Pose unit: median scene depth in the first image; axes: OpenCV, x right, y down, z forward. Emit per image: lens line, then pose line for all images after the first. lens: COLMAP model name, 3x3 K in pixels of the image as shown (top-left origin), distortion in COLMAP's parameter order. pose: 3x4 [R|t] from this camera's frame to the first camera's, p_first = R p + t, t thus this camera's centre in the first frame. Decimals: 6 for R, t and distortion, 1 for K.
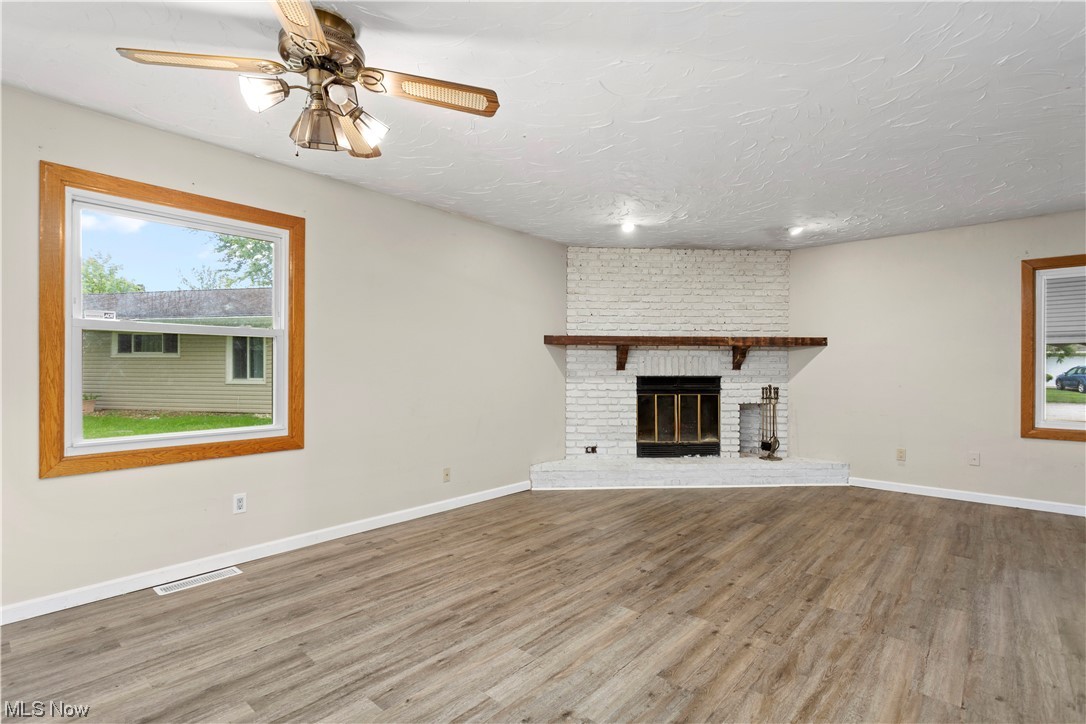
lens RADIAL K [[517.7, 0, 537.4], [0, 517.7, 366.1], [0, 0, 1]] dist [0.001389, 0.000743]
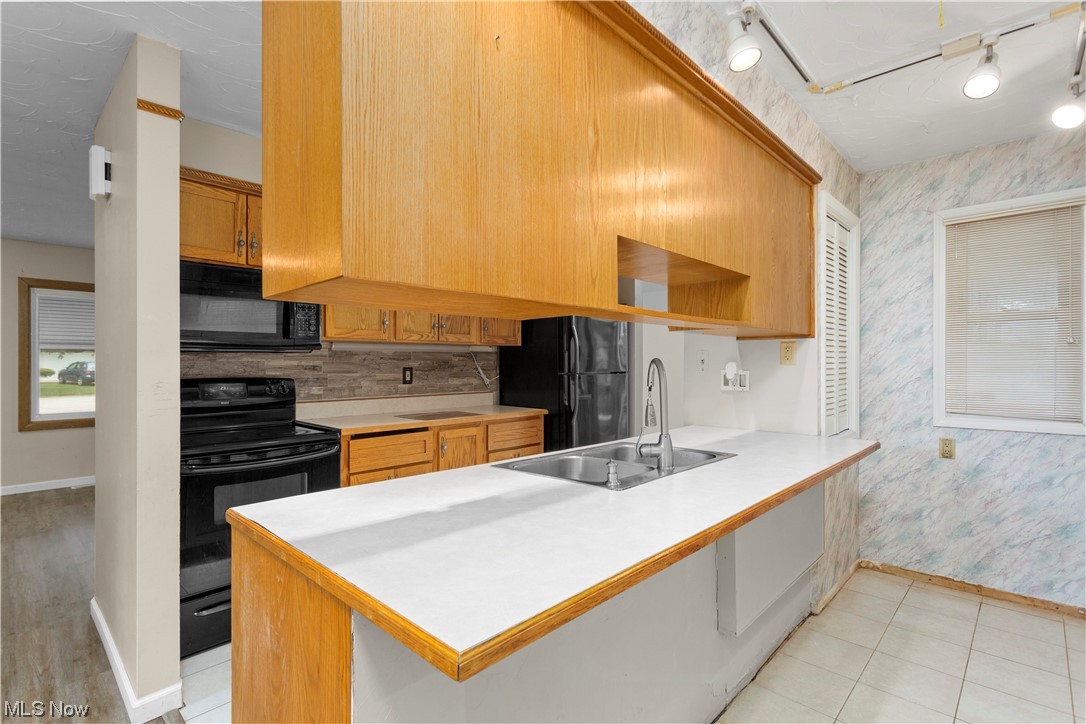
lens RADIAL K [[517.7, 0, 537.4], [0, 517.7, 366.1], [0, 0, 1]] dist [0.001389, 0.000743]
pose [[0.041072, -0.008375, 0.999121, -0.131572], [-0.003013, 0.999959, 0.008506, -0.016713], [-0.999152, -0.003360, 0.041045, -0.153716]]
